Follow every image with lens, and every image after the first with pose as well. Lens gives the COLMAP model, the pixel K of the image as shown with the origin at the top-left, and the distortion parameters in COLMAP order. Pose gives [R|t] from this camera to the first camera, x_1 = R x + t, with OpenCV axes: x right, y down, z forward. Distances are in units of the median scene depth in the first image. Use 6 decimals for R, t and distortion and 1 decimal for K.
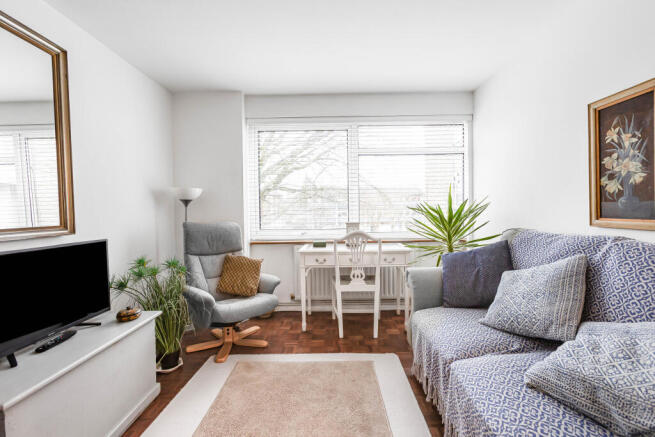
lens RADIAL K [[288.7, 0, 327.5], [0, 288.7, 218.5], [0, 0, 1]] dist [-0.000707, 0.000004]
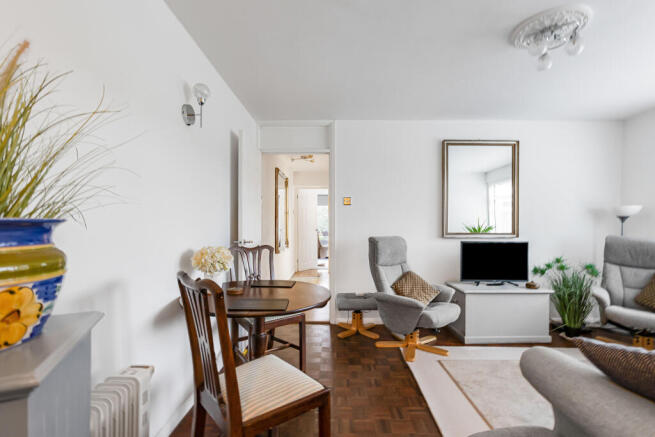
lens RADIAL K [[288.7, 0, 327.5], [0, 288.7, 218.5], [0, 0, 1]] dist [-0.000707, 0.000004]
pose [[0.008969, 0.005101, -0.999947, 0.984128], [-0.029629, 0.999549, 0.004834, -0.042715], [0.999521, 0.029584, 0.009116, -0.259269]]
